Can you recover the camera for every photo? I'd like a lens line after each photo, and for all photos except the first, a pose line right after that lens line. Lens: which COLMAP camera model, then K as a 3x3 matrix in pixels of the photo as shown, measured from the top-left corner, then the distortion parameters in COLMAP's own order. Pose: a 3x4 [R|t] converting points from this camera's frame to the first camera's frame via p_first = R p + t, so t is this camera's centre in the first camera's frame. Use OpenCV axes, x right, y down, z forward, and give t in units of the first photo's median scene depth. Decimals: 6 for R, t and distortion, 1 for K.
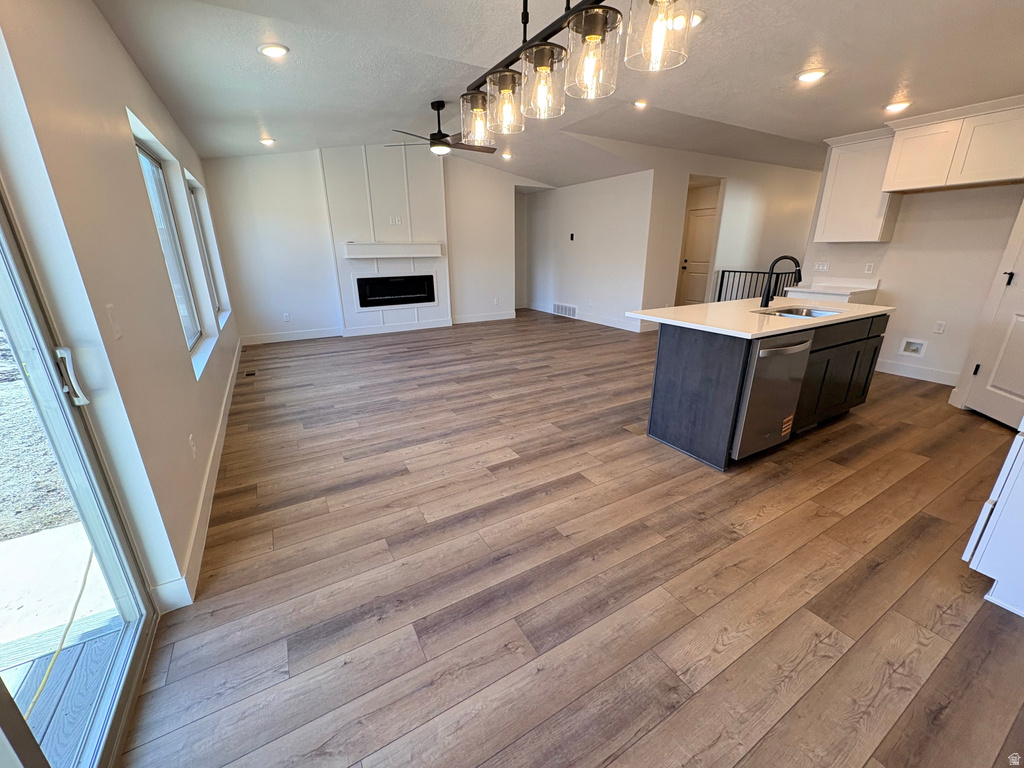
lens RADIAL K [[406.2, 0, 512.0], [0, 406.2, 384.0], [0, 0, 1]] dist [0.000291, 0.000023]
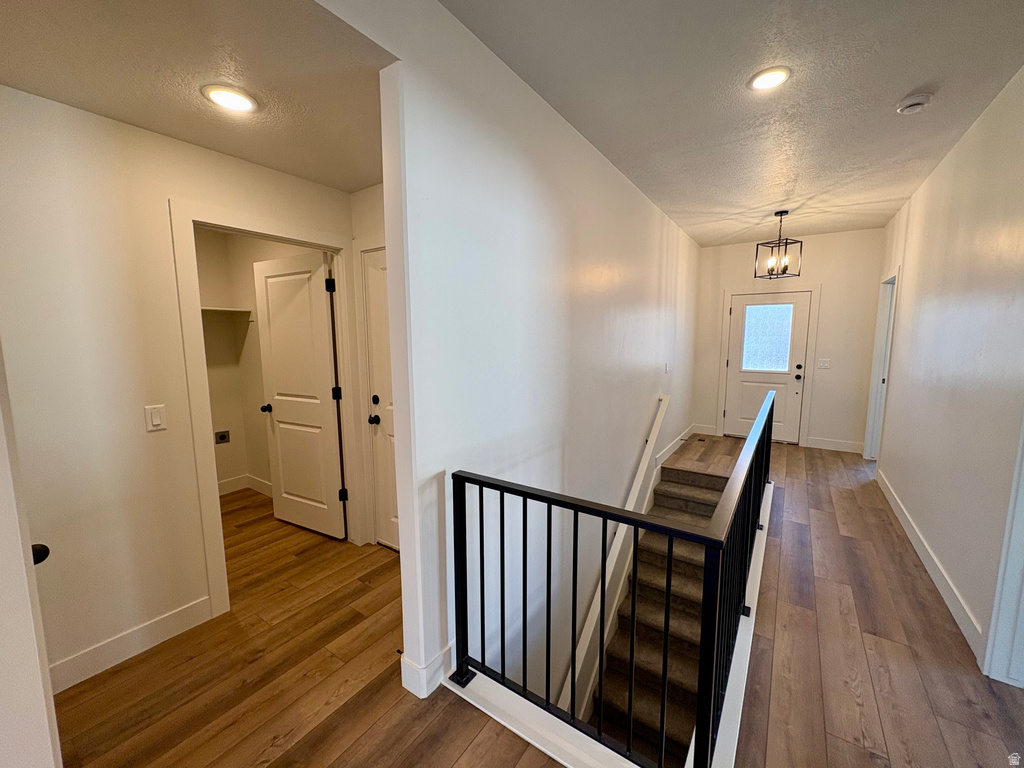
lens RADIAL K [[406.2, 0, 512.0], [0, 406.2, 384.0], [0, 0, 1]] dist [0.000291, 0.000023]
pose [[0.904522, -0.048193, 0.423695, 1.043124], [0.134084, 0.975340, -0.175310, -0.653555], [-0.404798, 0.215382, 0.888678, 1.789099]]
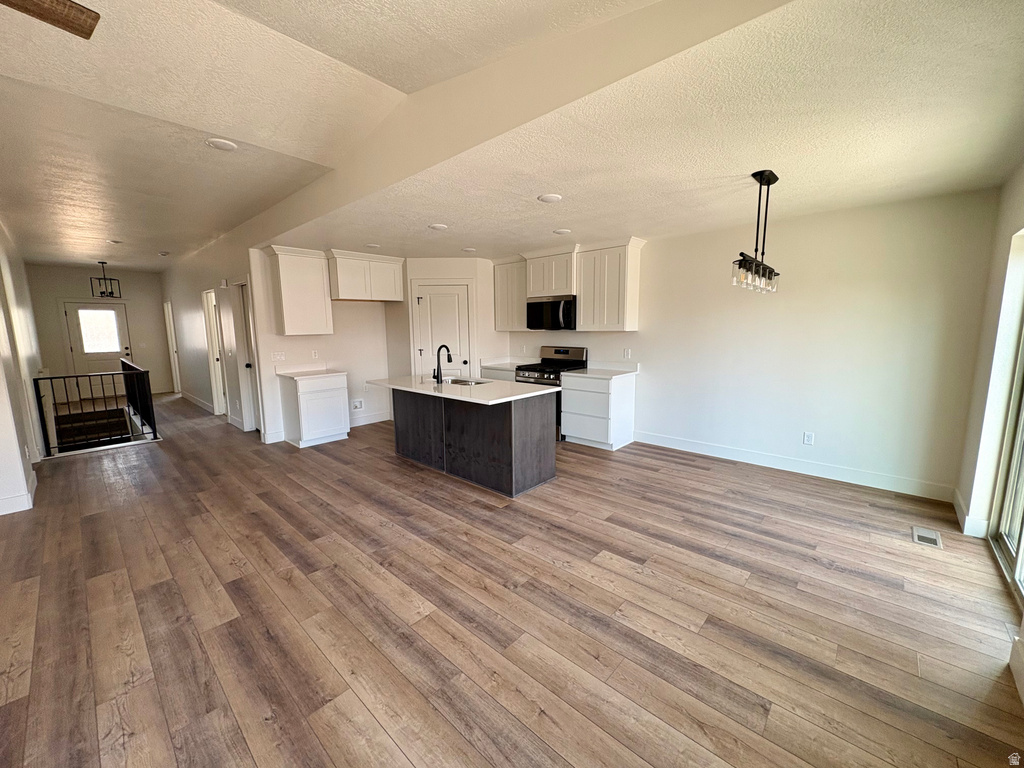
lens RADIAL K [[405.5, 0, 512.0], [0, 405.5, 384.0], [0, 0, 1]] dist [-0.000497, 0.000145]
pose [[-0.296112, -0.126639, 0.946721, -0.676552], [0.315880, 0.922417, 0.222188, -0.407582], [-0.901409, 0.364842, -0.233136, 1.111715]]
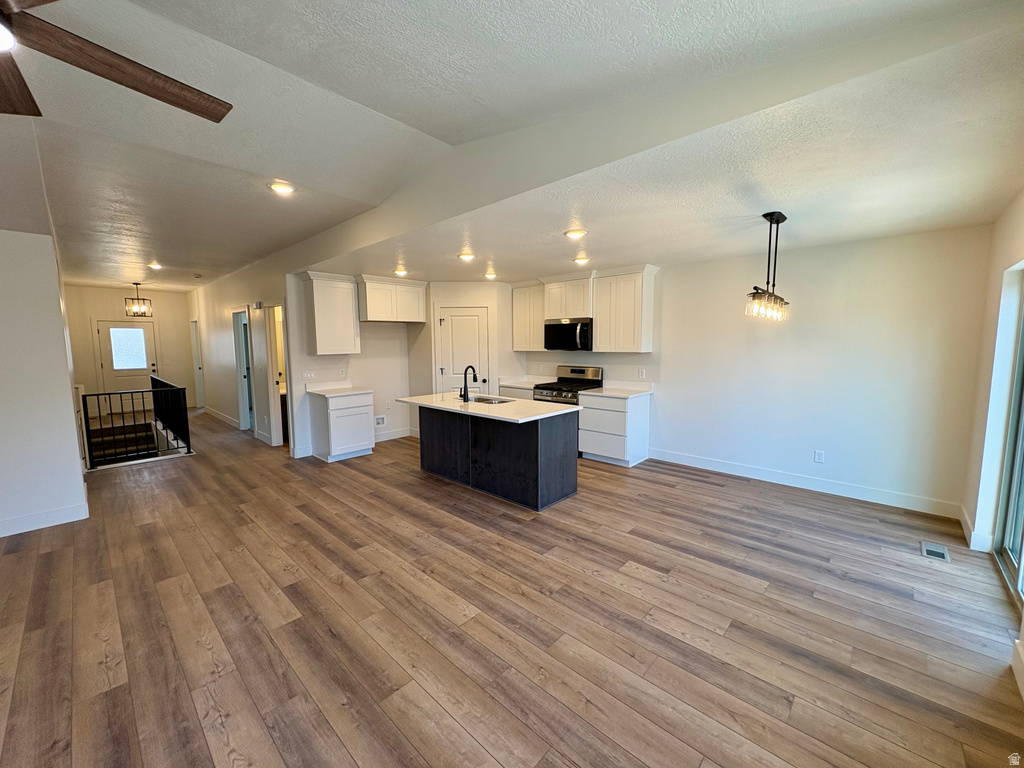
lens RADIAL K [[406.2, 0, 512.0], [0, 406.2, 384.0], [0, 0, 1]] dist [0.000291, 0.000023]
pose [[-0.286072, -0.092042, 0.953777, -0.729119], [0.313274, 0.931692, 0.183873, -0.454929], [-0.905551, 0.351395, -0.237696, 1.182226]]
